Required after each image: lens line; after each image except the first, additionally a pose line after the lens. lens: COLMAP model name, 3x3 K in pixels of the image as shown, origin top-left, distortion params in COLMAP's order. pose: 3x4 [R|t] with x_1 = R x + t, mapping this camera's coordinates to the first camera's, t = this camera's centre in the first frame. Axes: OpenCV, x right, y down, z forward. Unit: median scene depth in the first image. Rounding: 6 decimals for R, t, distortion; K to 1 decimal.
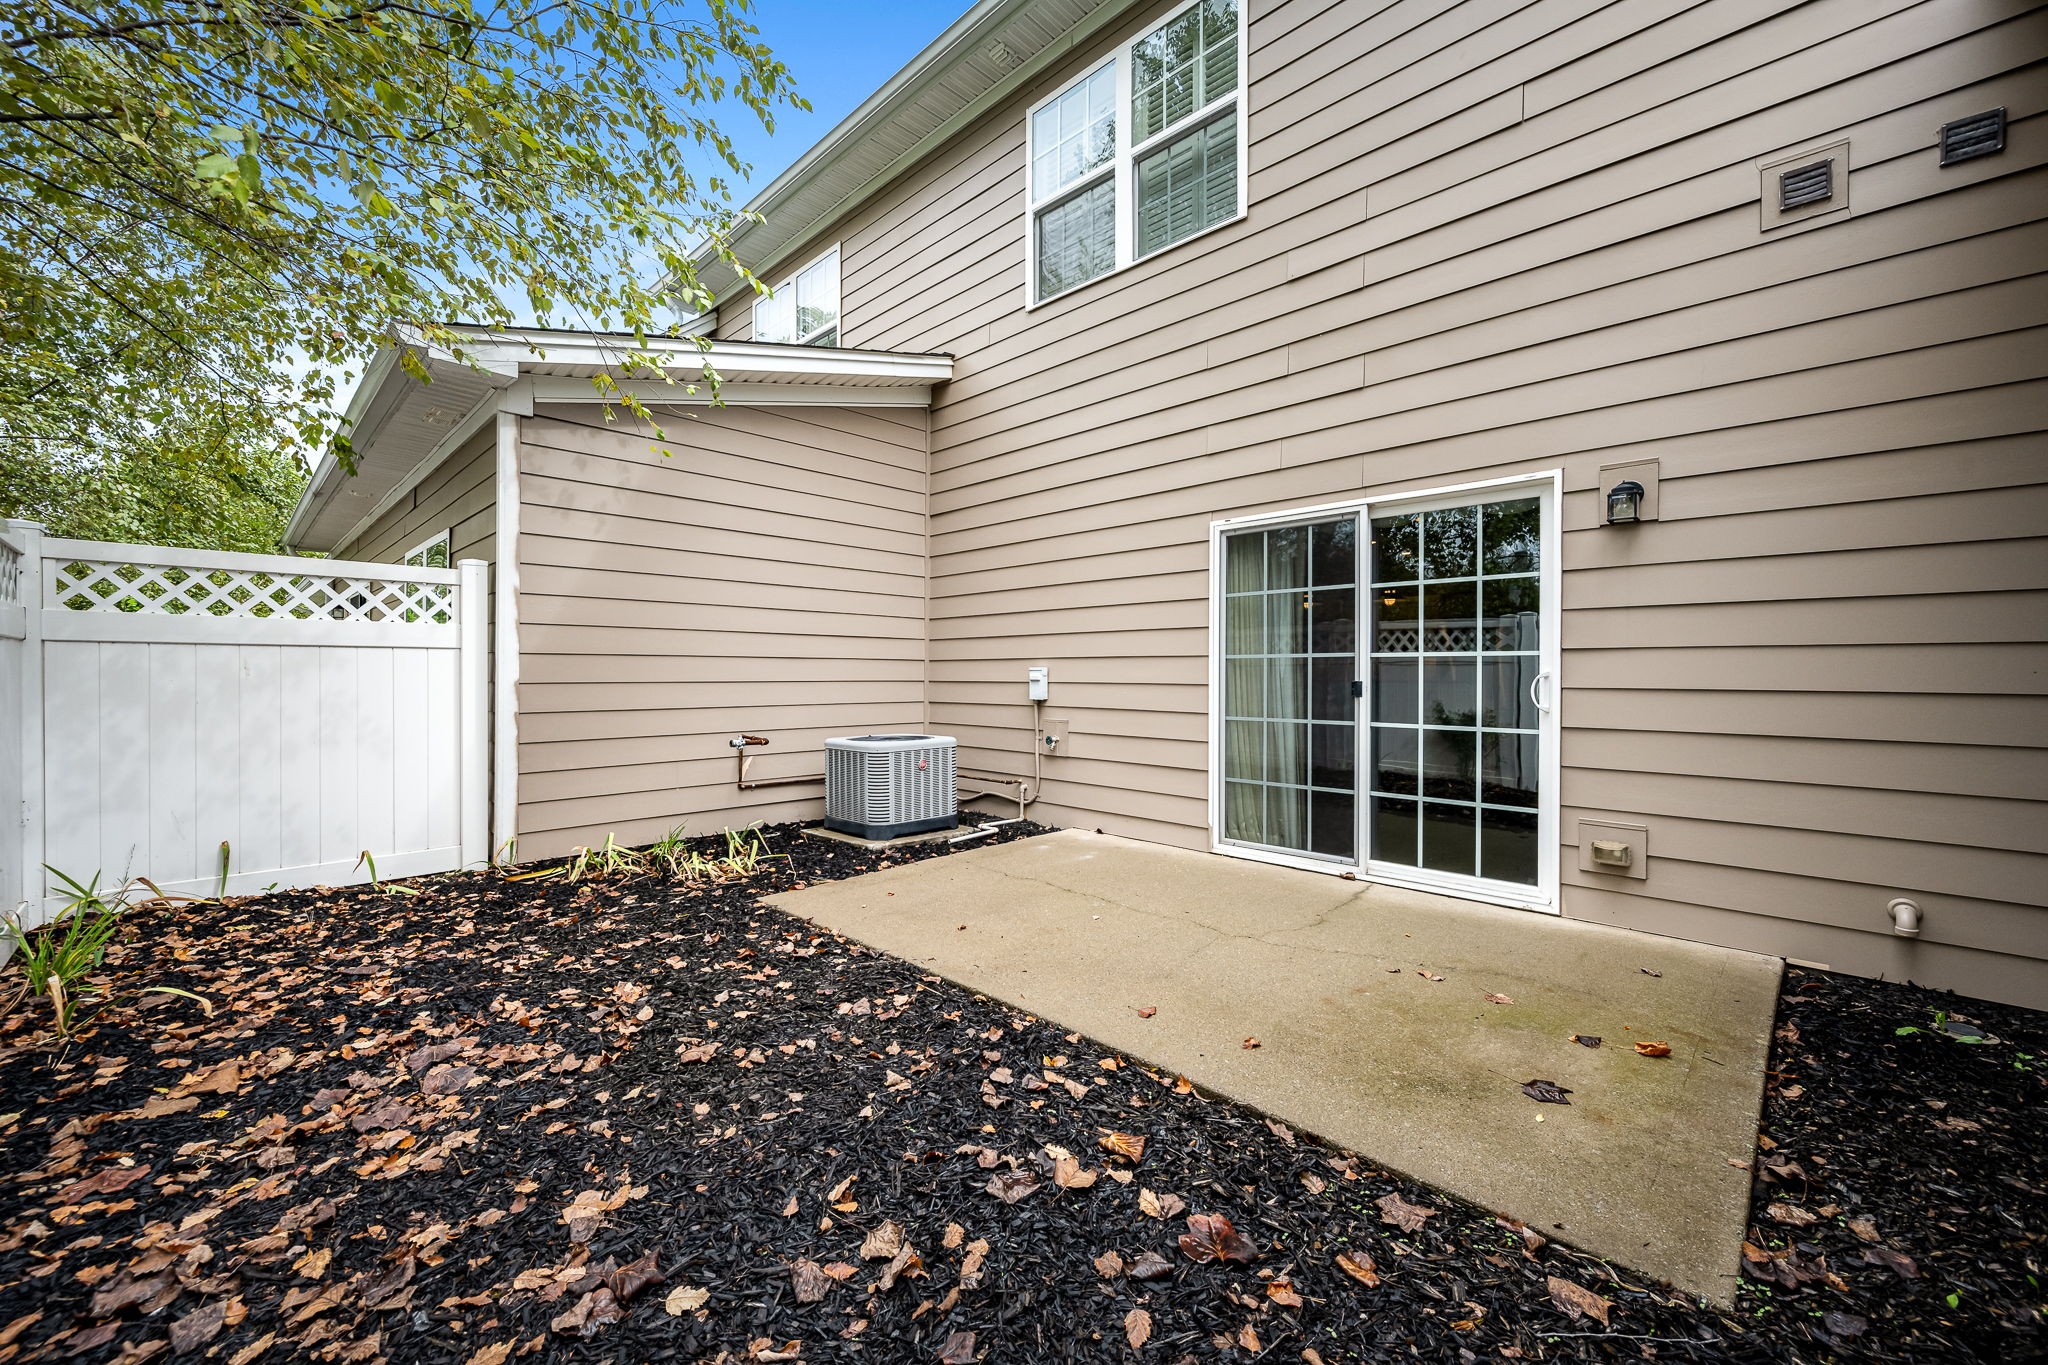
lens RADIAL K [[804.6, 0, 1017.2], [0, 804.6, 681.9], [0, 0, 1]] dist [-0.001805, -0.000156]
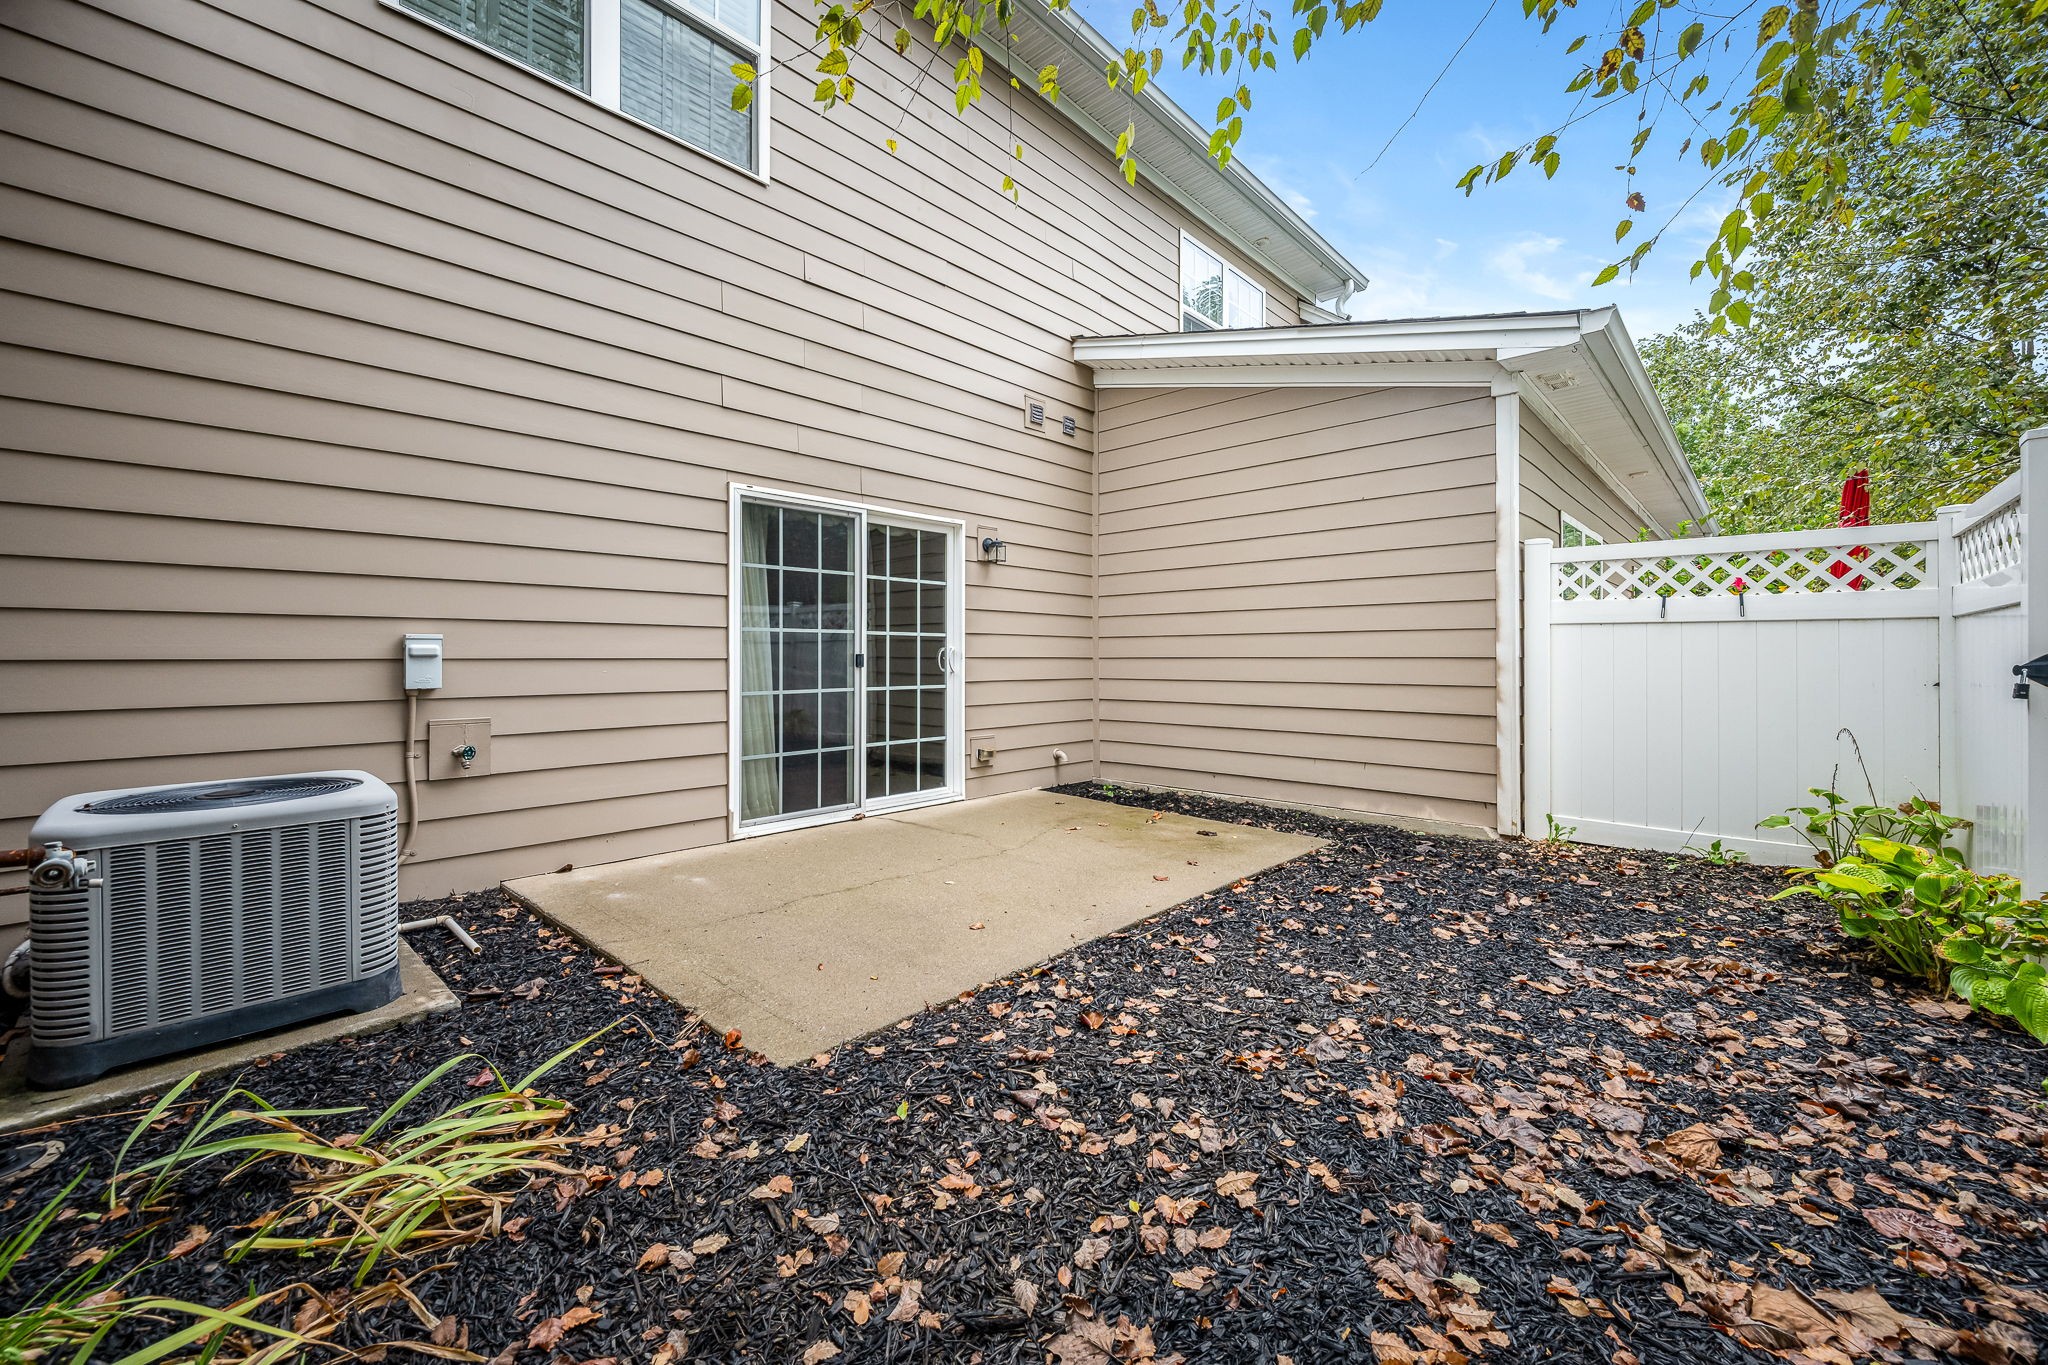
lens RADIAL K [[804.6, 0, 1037.6], [0, 804.6, 649.7], [0, 0, 1]] dist [-0.001805, -0.000156]
pose [[-0.044841, 0.000840, 0.998994, -0.806663], [0.006226, 0.999980, -0.000562, -0.004779], [-0.998975, 0.006194, -0.044846, 0.802561]]
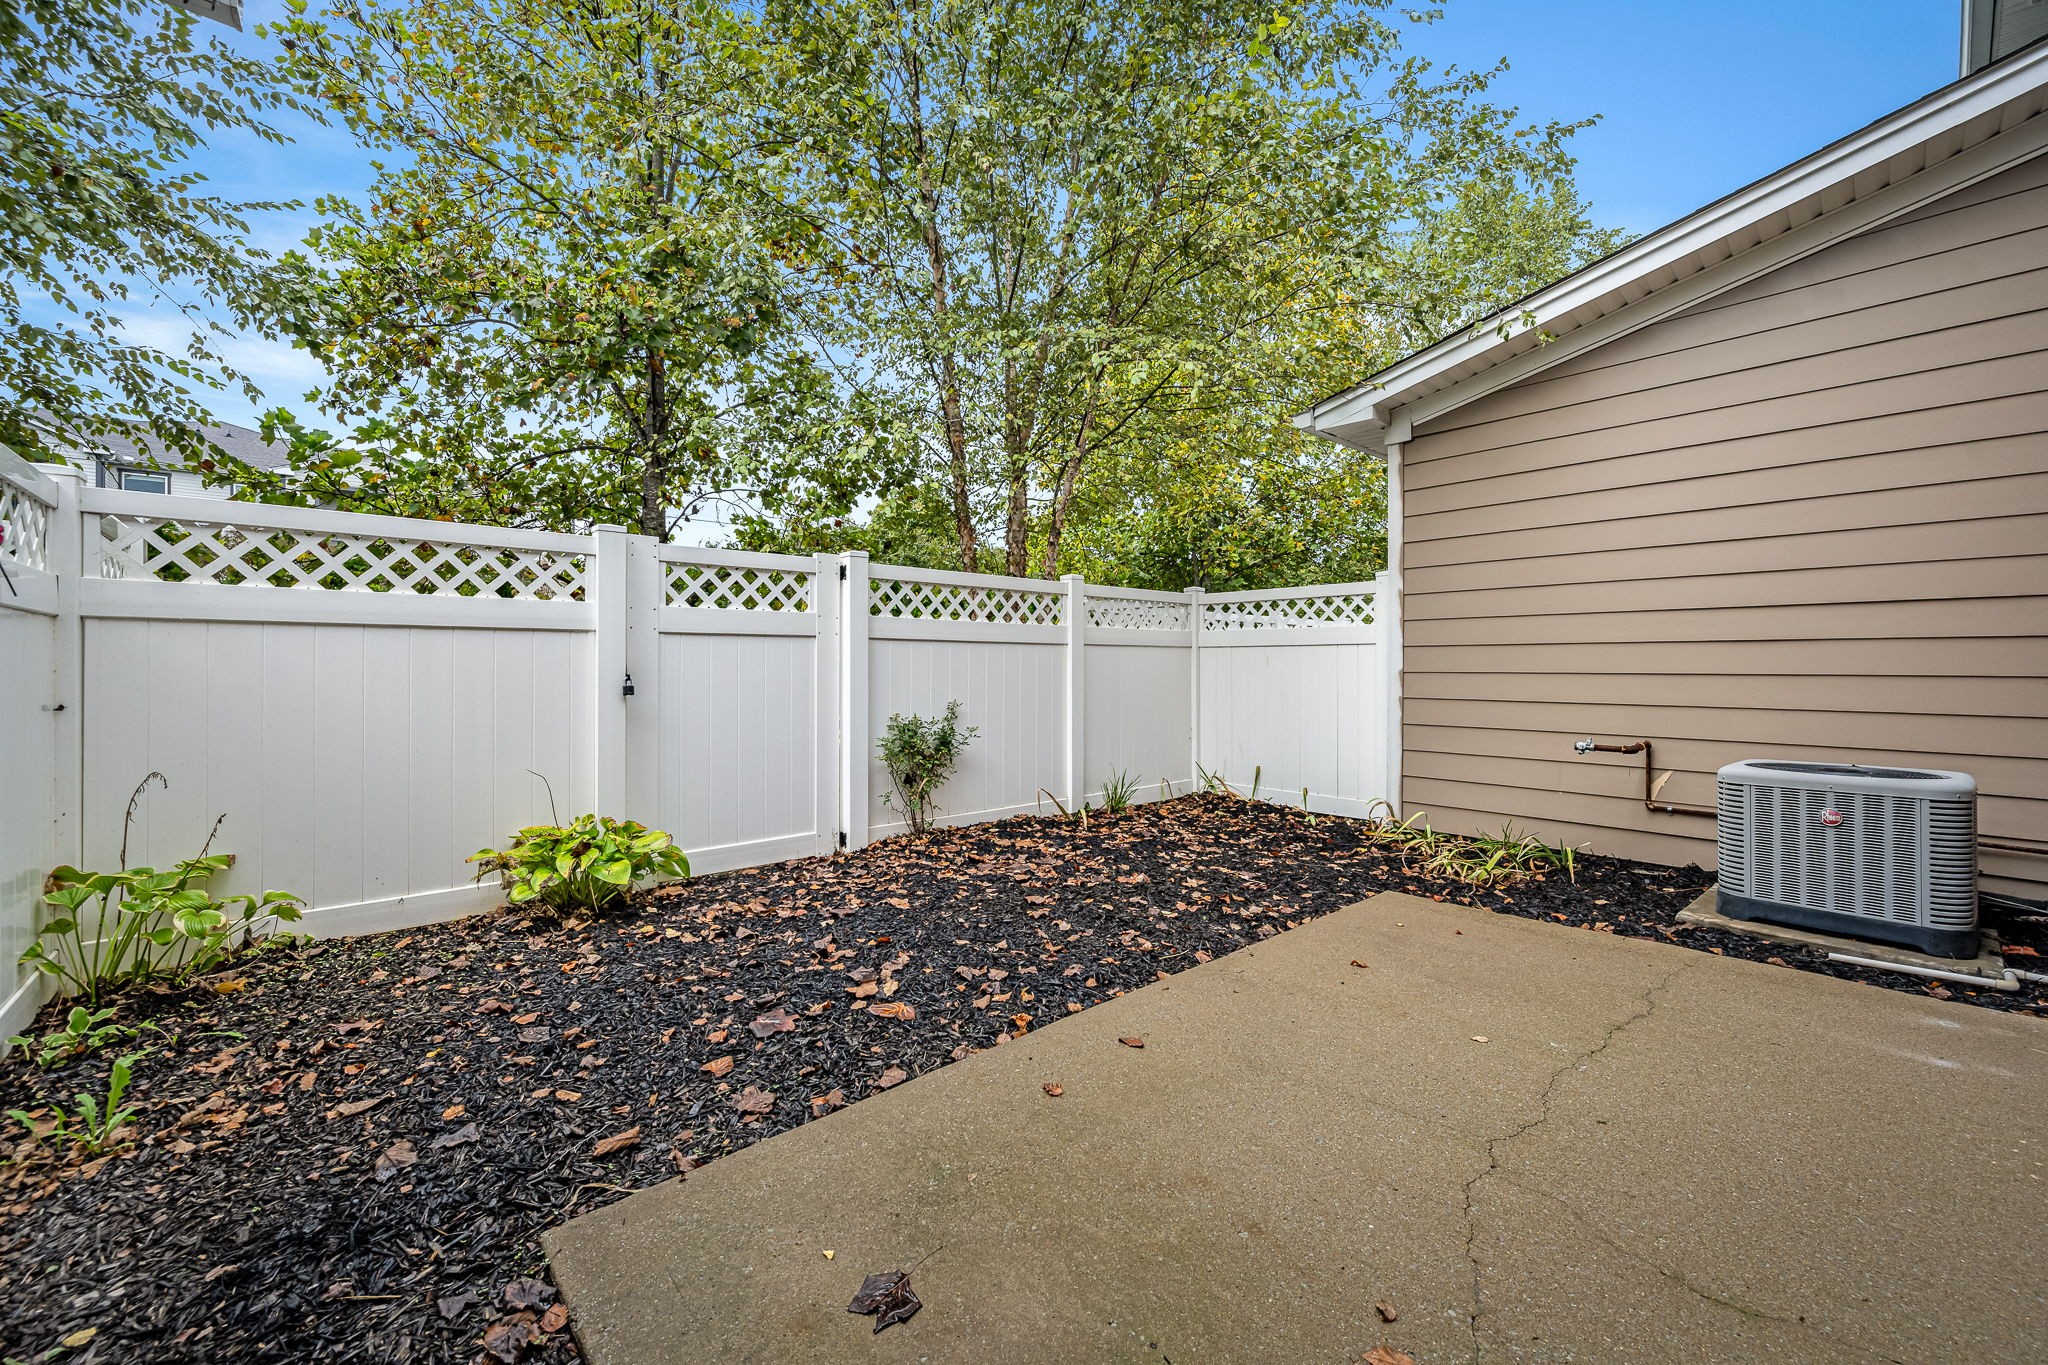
lens RADIAL K [[804.6, 0, 1027.6], [0, 804.6, 679.6], [0, 0, 1]] dist [-0.001805, -0.000156]
pose [[-0.053781, 0.015950, -0.998425, 0.646707], [-0.012175, 0.999788, 0.016628, -0.002188], [0.998479, 0.013050, -0.053576, 0.571134]]
